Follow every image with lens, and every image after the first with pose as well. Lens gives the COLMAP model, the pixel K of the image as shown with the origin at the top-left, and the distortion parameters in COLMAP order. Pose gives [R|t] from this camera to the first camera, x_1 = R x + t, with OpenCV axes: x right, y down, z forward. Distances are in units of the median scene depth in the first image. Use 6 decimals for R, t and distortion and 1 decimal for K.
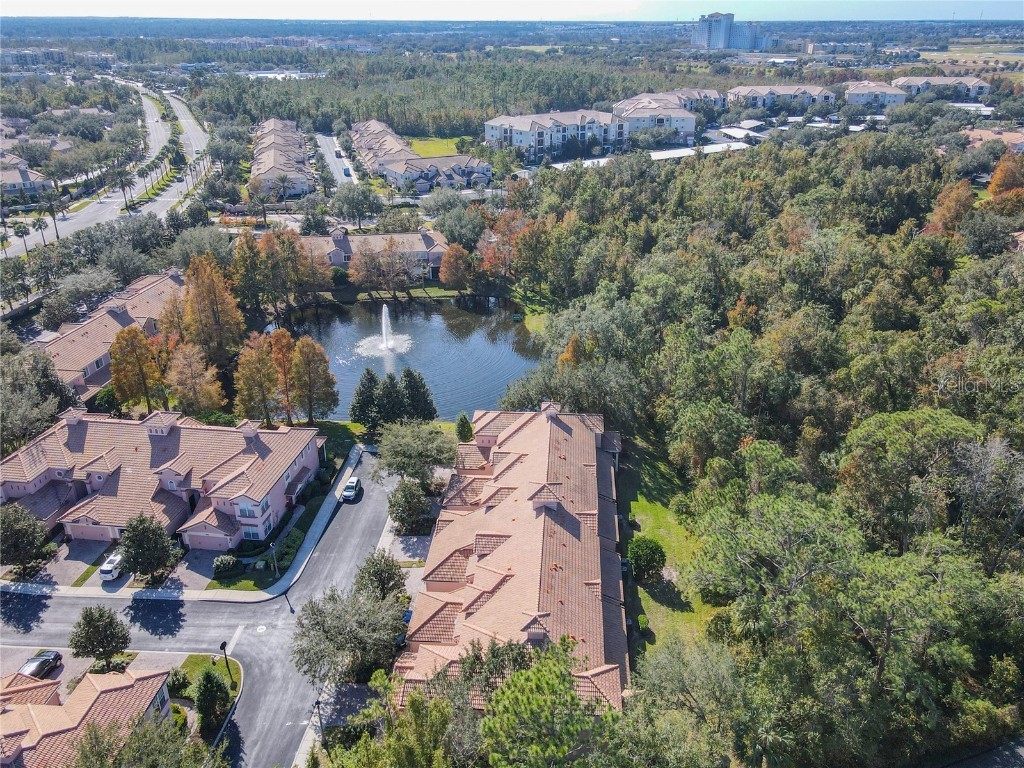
lens RADIAL K [[774.9, 0, 507.4], [0, 774.9, 374.8], [0, 0, 1]] dist [-0.001475, 0.023605]
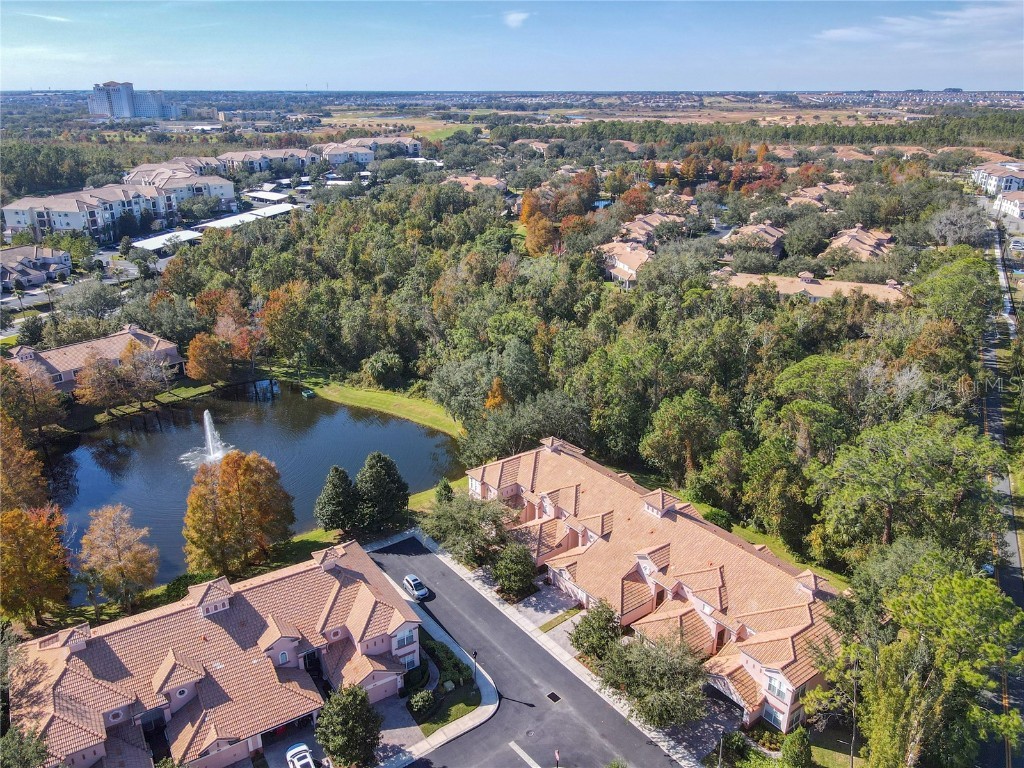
lens RADIAL K [[774.9, 0, 483.3], [0, 774.9, 372.3], [0, 0, 1]] dist [-0.001475, 0.023605]
pose [[0.767024, -0.220940, 0.602378, -0.356867], [0.267693, 0.963423, 0.012503, -0.049373], [-0.583107, 0.151662, 0.798113, 0.102475]]
